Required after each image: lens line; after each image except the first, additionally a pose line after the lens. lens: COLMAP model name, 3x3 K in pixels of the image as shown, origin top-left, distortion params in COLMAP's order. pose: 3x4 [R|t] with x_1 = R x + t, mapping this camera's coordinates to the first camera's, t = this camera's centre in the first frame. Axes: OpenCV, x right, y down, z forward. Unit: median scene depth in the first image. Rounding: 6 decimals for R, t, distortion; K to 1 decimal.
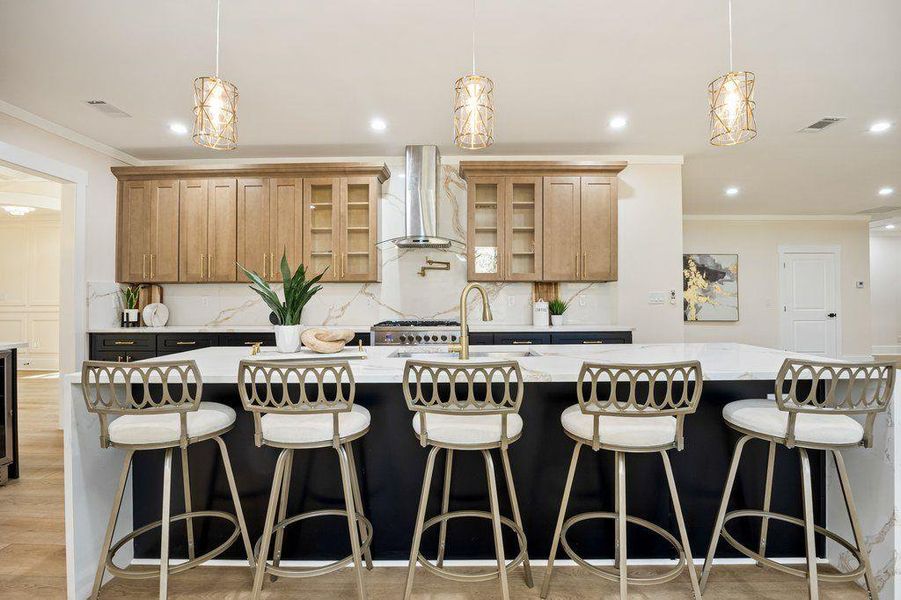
lens RADIAL K [[417.8, 0, 449.5], [0, 417.8, 284.8], [0, 0, 1]] dist [-0.003721, -0.000529]
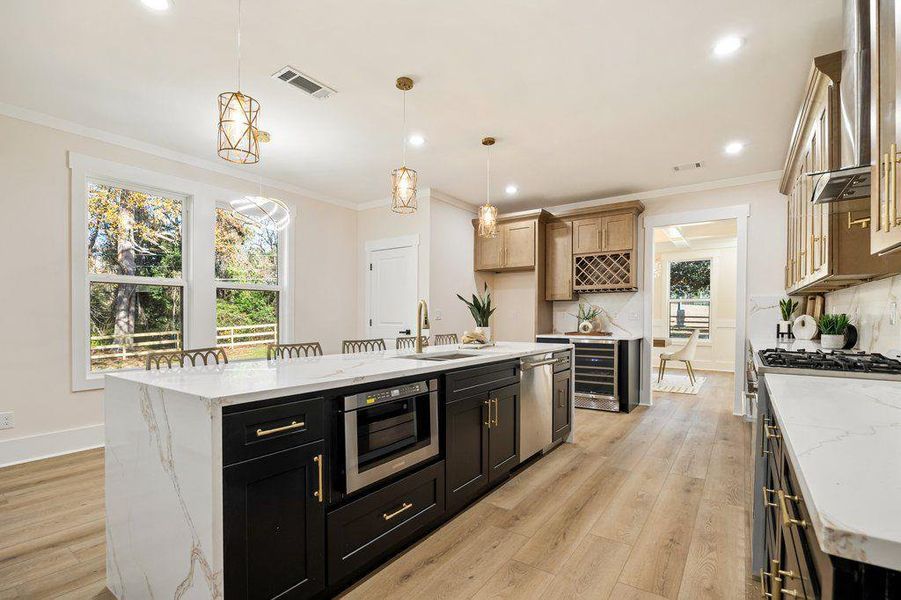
lens RADIAL K [[407.8, 0, 454.5], [0, 407.8, 306.1], [0, 0, 1]] dist [-0.011314, 0.000226]
pose [[-0.552994, -0.033701, -0.832503, 0.526949], [0.031683, 0.997608, -0.061430, 0.057786], [0.832582, -0.060346, -0.550604, 0.881715]]
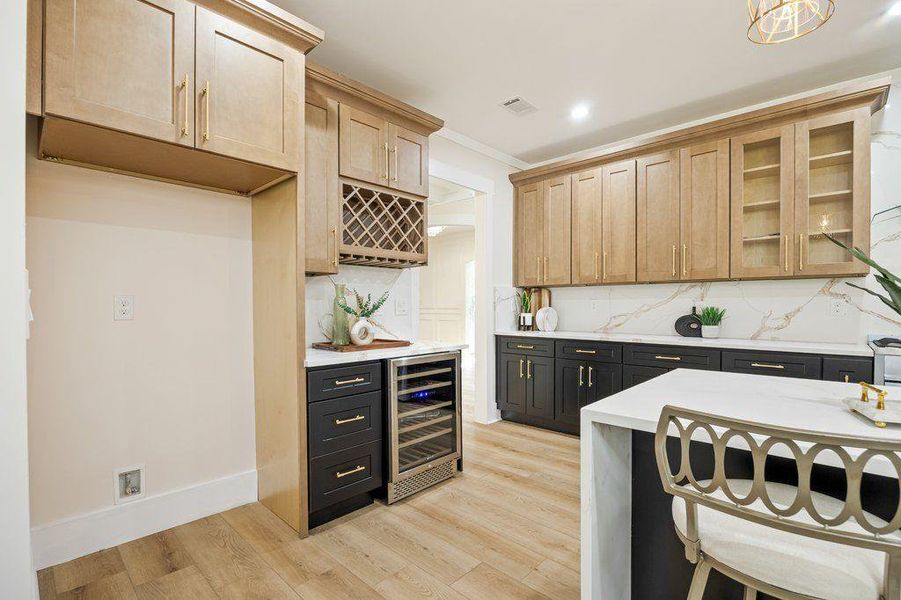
lens RADIAL K [[417.8, 0, 449.5], [0, 417.8, 284.8], [0, 0, 1]] dist [-0.003721, -0.000529]
pose [[0.752011, -0.027915, -0.658559, -0.242828], [0.024504, 0.999596, -0.014391, 0.000283], [0.658695, -0.005315, 0.752391, 0.122028]]
